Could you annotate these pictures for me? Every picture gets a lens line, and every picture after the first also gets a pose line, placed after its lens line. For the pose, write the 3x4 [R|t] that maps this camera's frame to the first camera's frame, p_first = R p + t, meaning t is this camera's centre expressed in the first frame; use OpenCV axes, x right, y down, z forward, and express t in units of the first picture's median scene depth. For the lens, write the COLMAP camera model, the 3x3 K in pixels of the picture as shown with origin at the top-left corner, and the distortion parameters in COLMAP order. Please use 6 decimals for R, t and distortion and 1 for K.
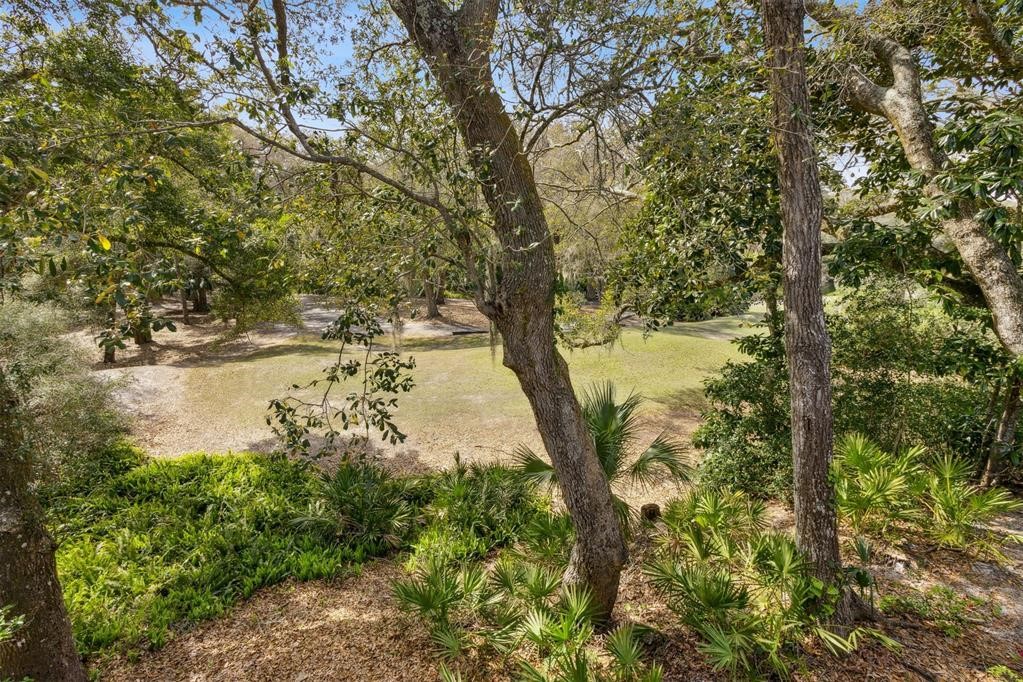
lens RADIAL K [[514.9, 0, 509.2], [0, 514.9, 341.0], [0, 0, 1]] dist [0.000149, -0.000092]
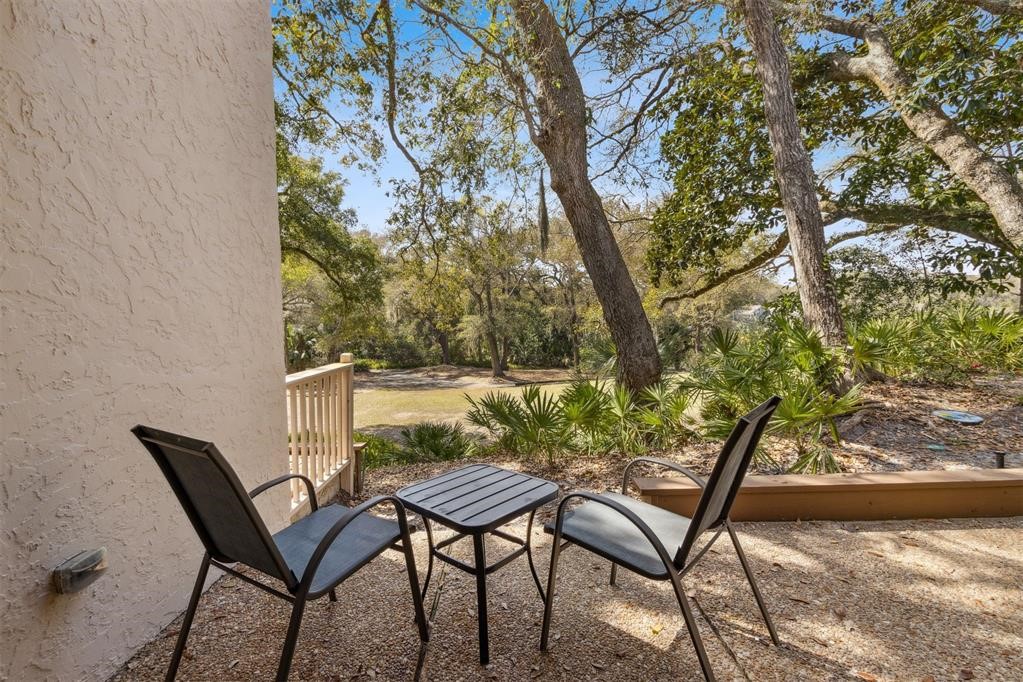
lens RADIAL K [[485.2, 0, 513.3], [0, 485.2, 338.2], [0, 0, 1]] dist [0.012001, -0.001252]
pose [[0.993328, -0.034258, -0.110114, 0.010810], [0.011410, 0.979368, -0.201763, 0.429090], [0.114754, 0.199161, 0.973225, -0.105111]]
